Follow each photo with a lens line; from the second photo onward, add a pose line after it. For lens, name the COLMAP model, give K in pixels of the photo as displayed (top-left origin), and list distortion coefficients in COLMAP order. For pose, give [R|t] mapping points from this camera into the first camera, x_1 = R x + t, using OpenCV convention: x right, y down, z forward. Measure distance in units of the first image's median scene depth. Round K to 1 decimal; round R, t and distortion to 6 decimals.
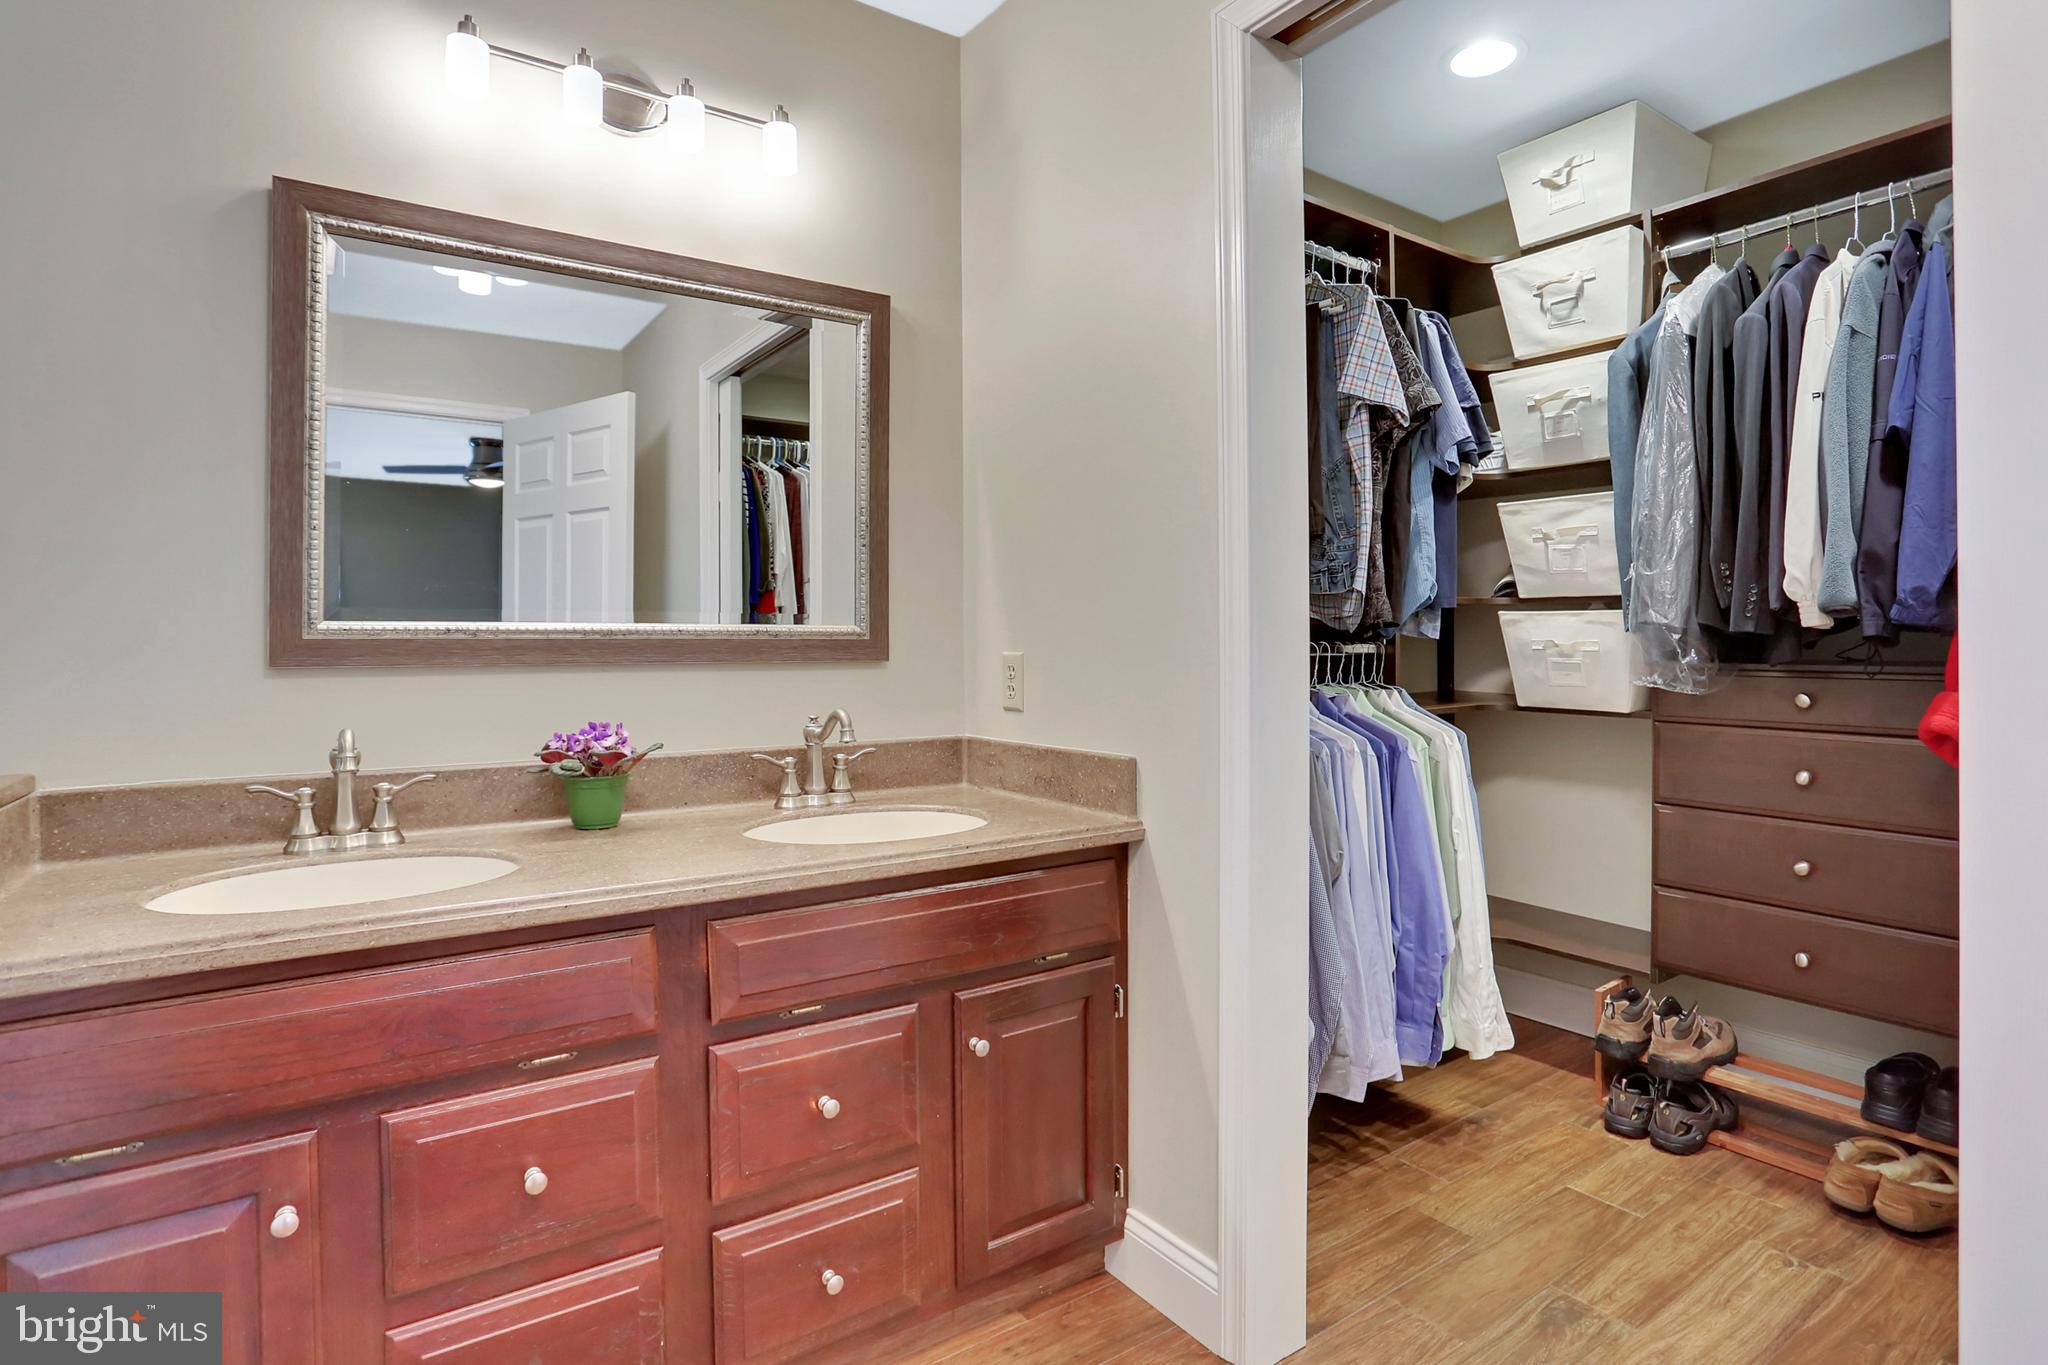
lens RADIAL K [[1033.9, 0, 1023.7], [0, 1033.9, 657.5], [0, 0, 1]] dist [-0.087563, 0.036076]
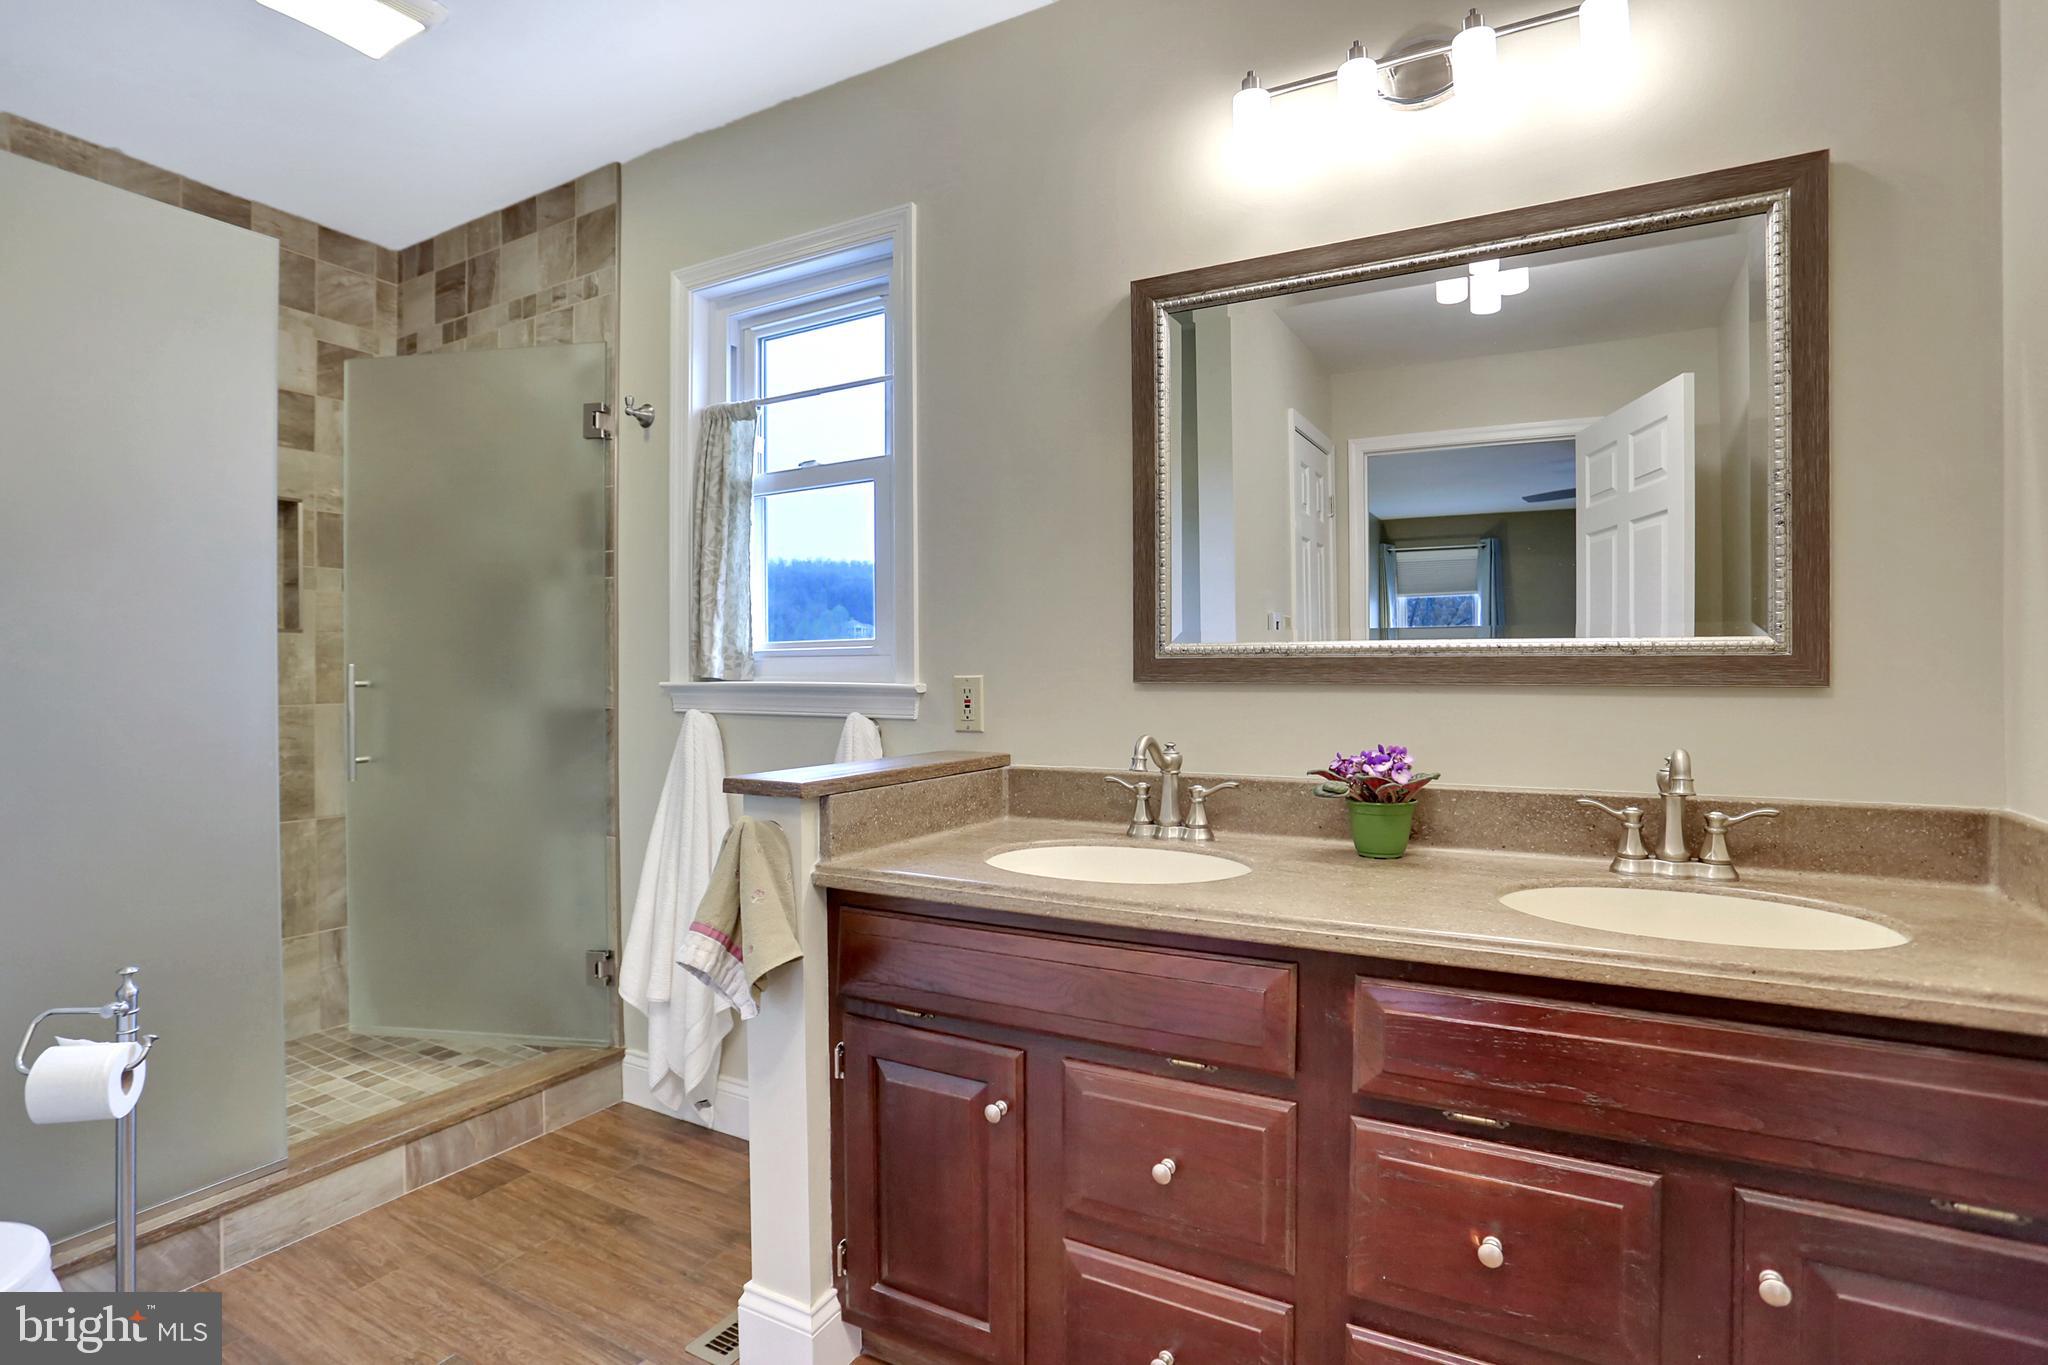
lens RADIAL K [[1040.0, 0, 1024.0], [0, 1040.0, 682.5], [0, 0, 1]] dist [-0.068688, 0.032528]
pose [[0.432648, 0.015538, -0.901429, 0.316941], [-0.008066, 0.999878, 0.013364, -0.005264], [0.901527, 0.001489, 0.432721, 0.300163]]
